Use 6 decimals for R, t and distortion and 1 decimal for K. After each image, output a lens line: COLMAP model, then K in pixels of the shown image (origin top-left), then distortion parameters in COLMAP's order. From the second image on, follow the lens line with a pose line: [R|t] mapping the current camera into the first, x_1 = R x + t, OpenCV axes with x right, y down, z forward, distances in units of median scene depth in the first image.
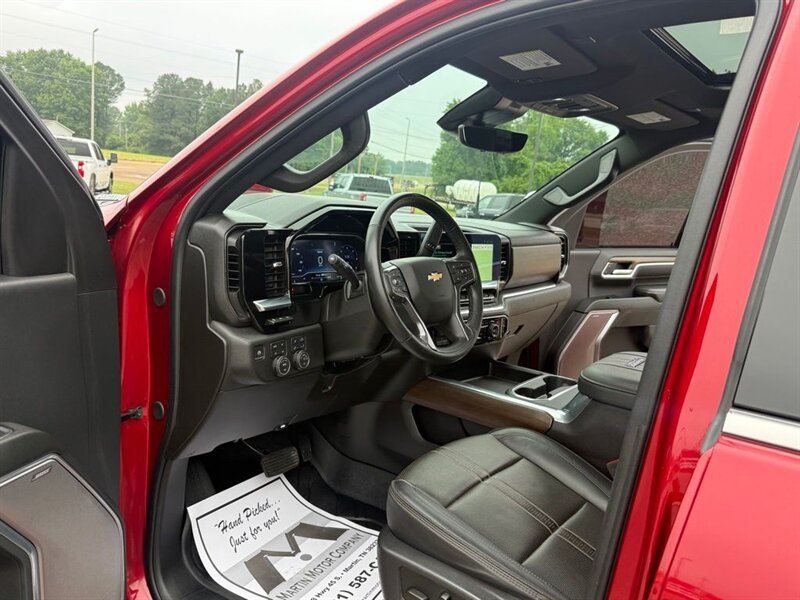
lens RADIAL K [[636.4, 0, 388.4], [0, 636.4, 299.2], [0, 0, 1]] dist [0.028332, -0.063885]
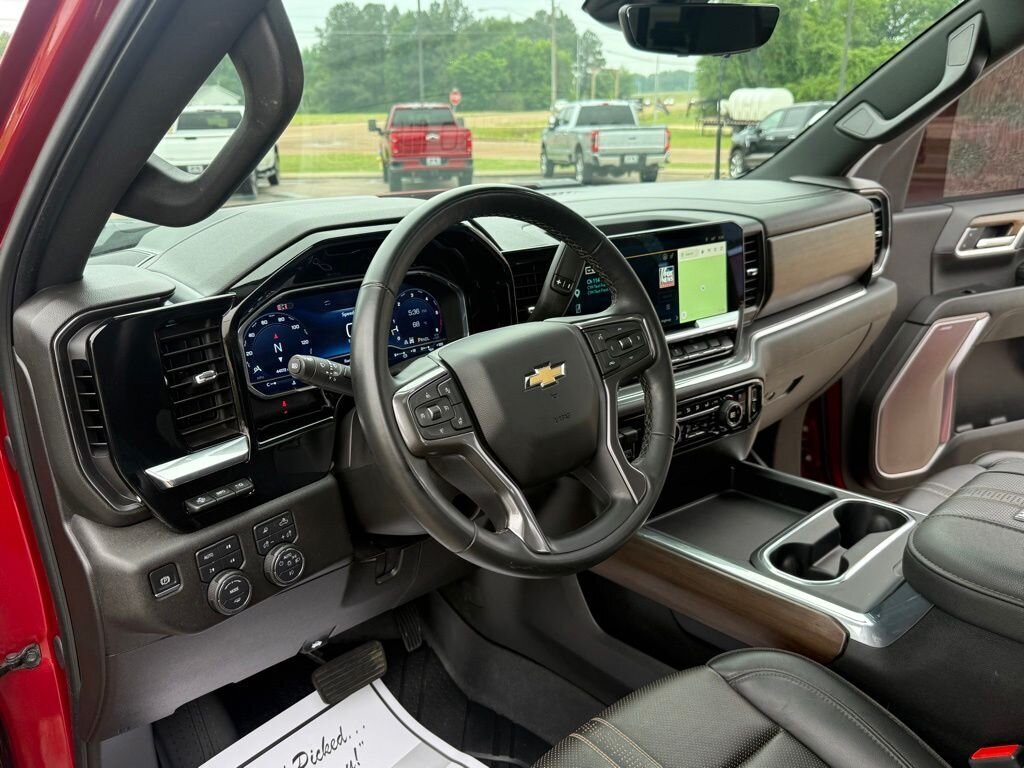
lens RADIAL K [[814.6, 0, 481.4], [0, 814.6, 400.0], [0, 0, 1]] dist [0.028332, -0.063885]
pose [[0.975888, -0.063204, -0.208922, 0.131110], [0.093676, 0.985804, 0.139337, -0.090195], [0.197149, -0.155548, 0.967955, 0.394056]]
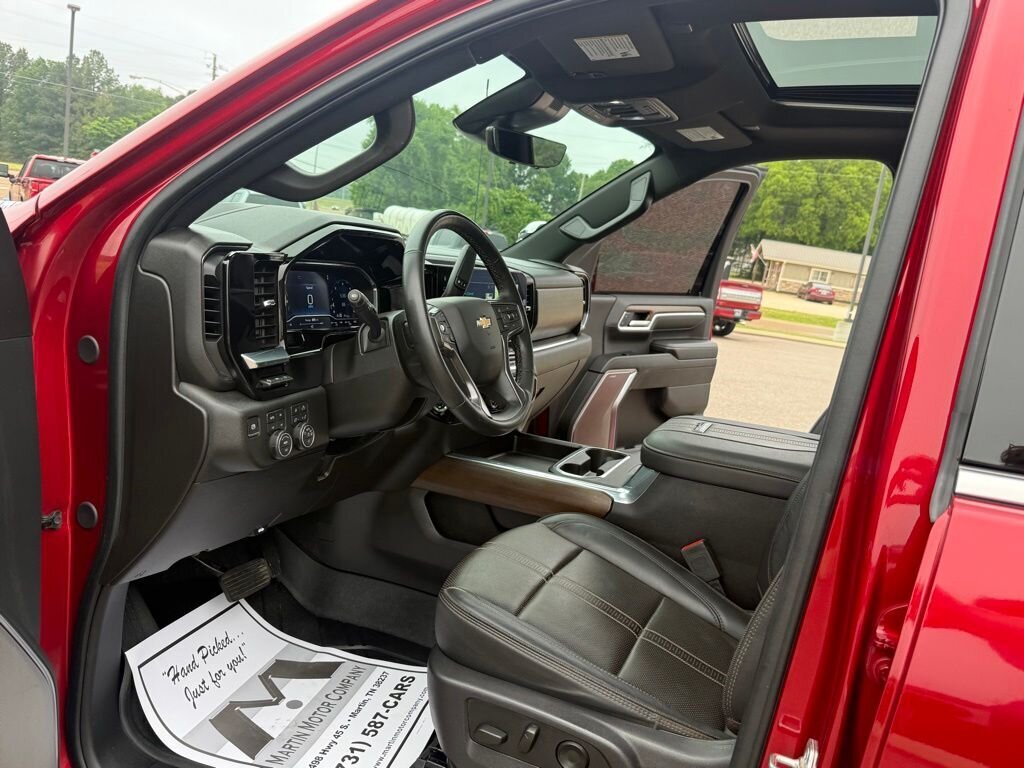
lens RADIAL K [[814.6, 0, 518.7], [0, 814.6, 388.1], [0, 0, 1]] dist [0.028332, -0.063885]
pose [[0.964237, -0.014306, 0.264656, -0.129526], [0.005561, 0.999414, 0.033763, 0.009633], [-0.264984, -0.031084, 0.963752, 0.035735]]
